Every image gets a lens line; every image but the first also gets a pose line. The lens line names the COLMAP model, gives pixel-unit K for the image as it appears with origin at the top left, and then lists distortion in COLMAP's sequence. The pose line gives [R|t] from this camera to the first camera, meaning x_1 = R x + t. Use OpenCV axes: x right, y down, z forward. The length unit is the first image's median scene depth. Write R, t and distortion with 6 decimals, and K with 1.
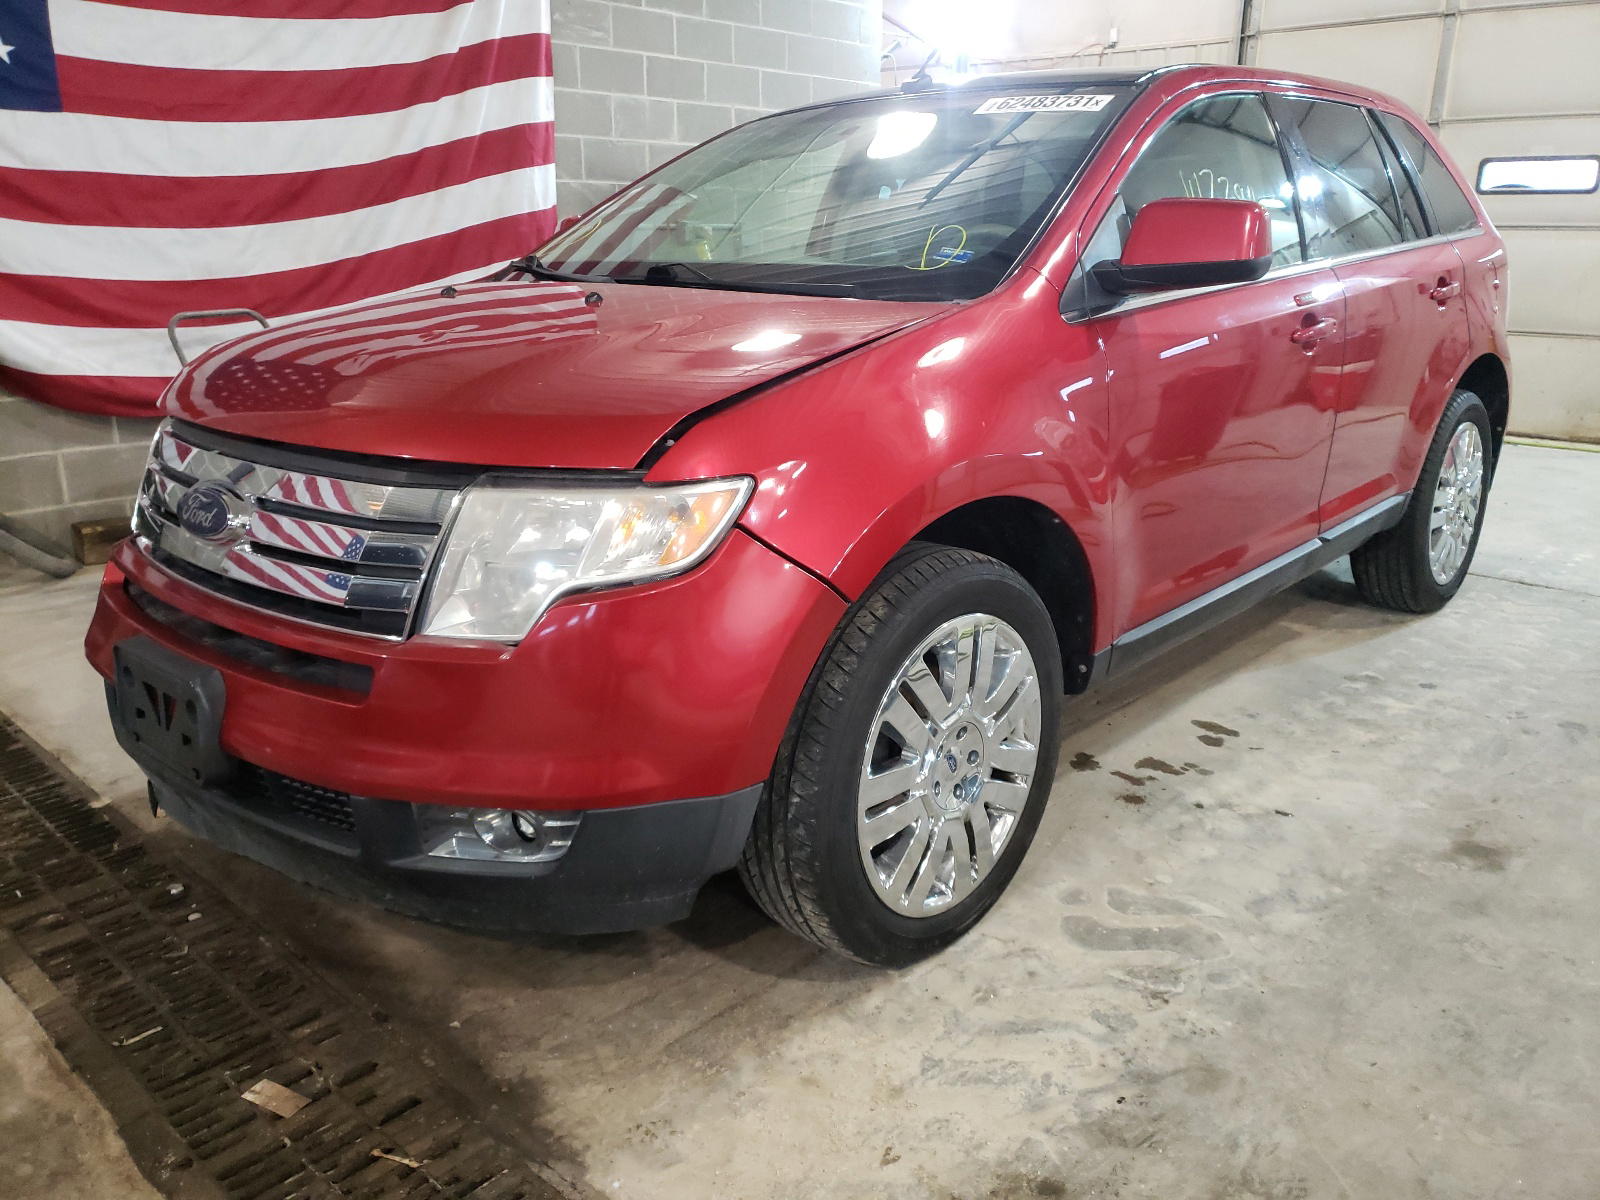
lens RADIAL K [[1222.7, 0, 794.6], [0, 1222.7, 592.6], [0, 0, 1]] dist [0.019729, -0.003442]
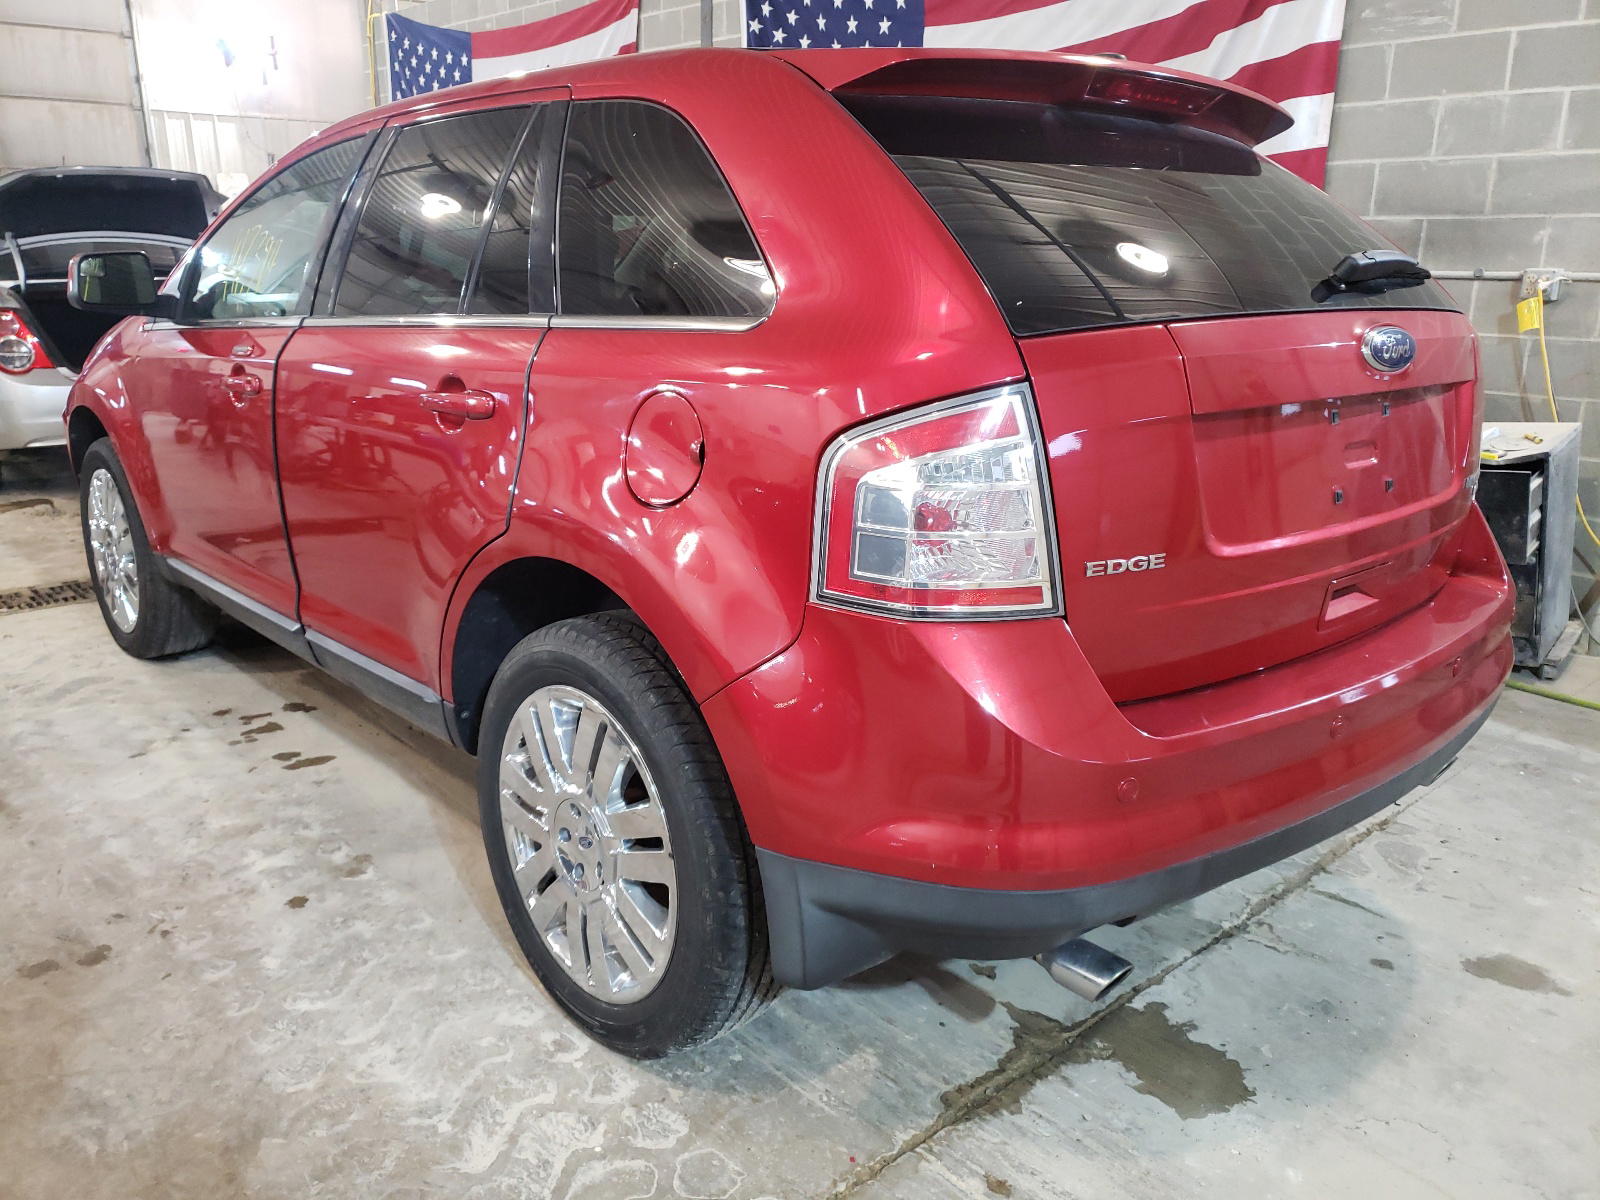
lens RADIAL K [[1222.7, 0, 794.2], [0, 1222.7, 606.1], [0, 0, 1]] dist [0.019729, -0.003442]
pose [[-0.072780, 0.281725, -0.956731, 1.335438], [-0.298749, 0.909069, 0.290417, -0.452300], [0.951552, 0.306959, 0.018003, 1.411987]]
